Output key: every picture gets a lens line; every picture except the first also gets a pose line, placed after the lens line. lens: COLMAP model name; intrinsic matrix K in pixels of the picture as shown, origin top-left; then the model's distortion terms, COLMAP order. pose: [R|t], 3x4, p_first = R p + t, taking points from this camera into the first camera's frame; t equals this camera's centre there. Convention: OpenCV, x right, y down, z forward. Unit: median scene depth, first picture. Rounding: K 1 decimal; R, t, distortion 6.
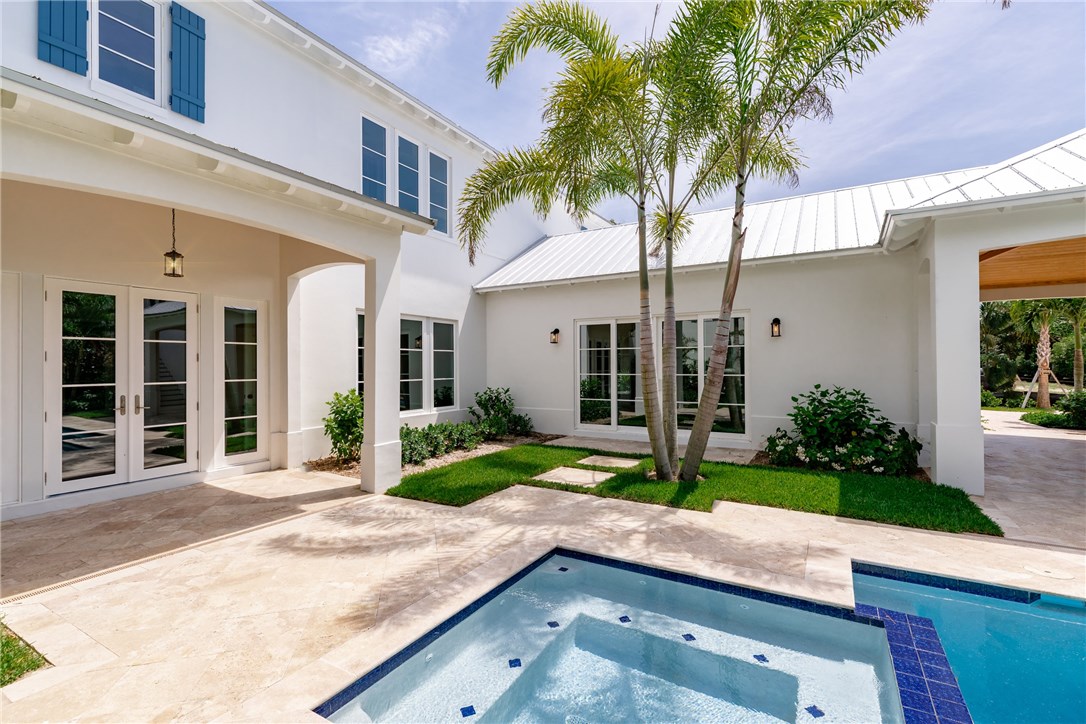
lens RADIAL K [[484.9, 0, 537.0], [0, 484.9, 359.2], [0, 0, 1]] dist [0.002785, -0.000460]
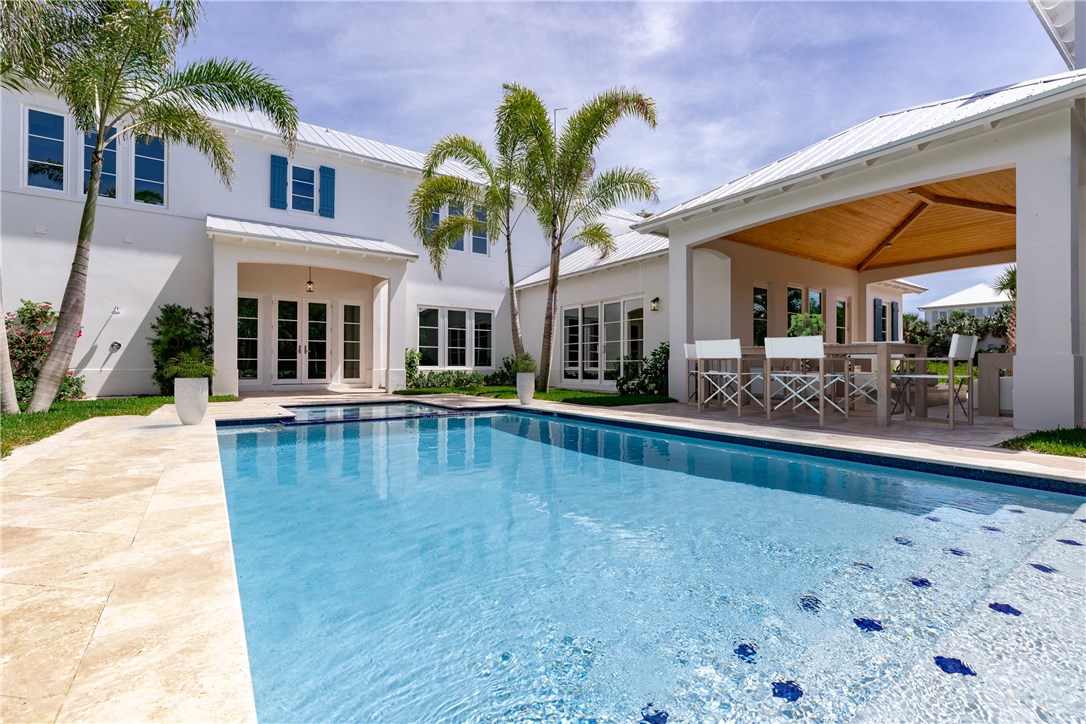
lens RADIAL K [[484.9, 0, 539.0], [0, 484.9, 359.7], [0, 0, 1]] dist [0.002785, -0.000460]
pose [[0.908410, 0.000147, -0.418081, 0.871953], [-0.002247, 0.999987, -0.004533, 0.116612], [0.418075, 0.005057, 0.908399, -0.467678]]
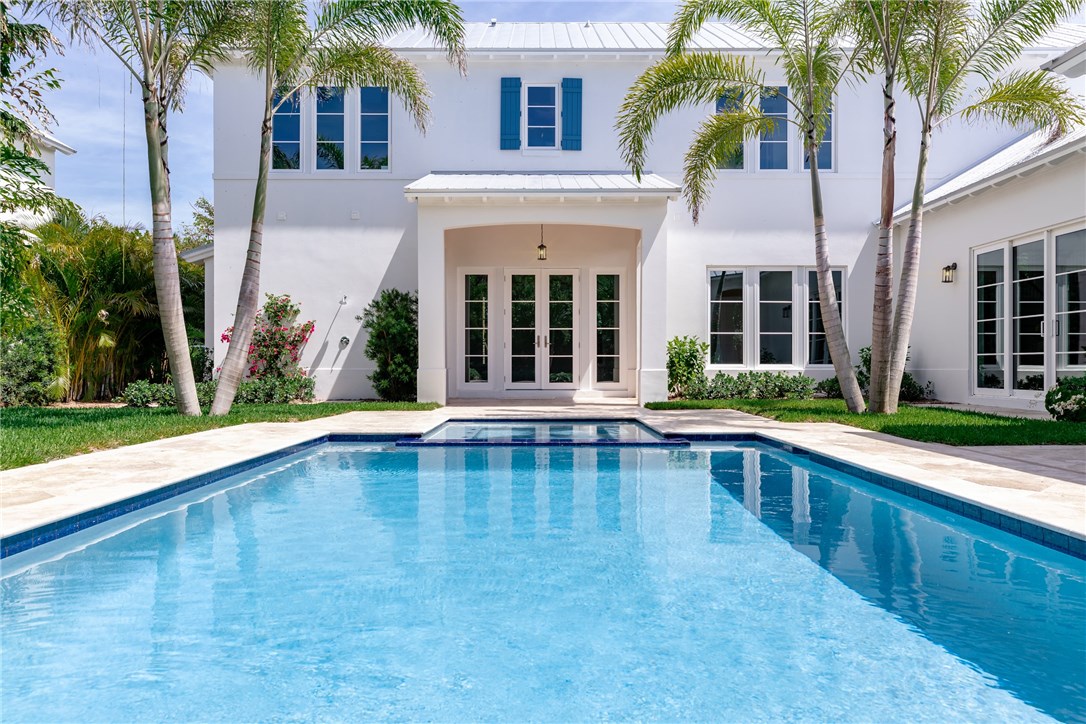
lens RADIAL K [[744.6, 0, 536.7], [0, 744.6, 369.9], [0, 0, 1]] dist [-0.005315, -0.002861]
pose [[0.507393, 0.010616, -0.861649, 1.022215], [0.005654, 0.999862, 0.015648, 0.117479], [0.861696, -0.012812, 0.507263, -0.221108]]
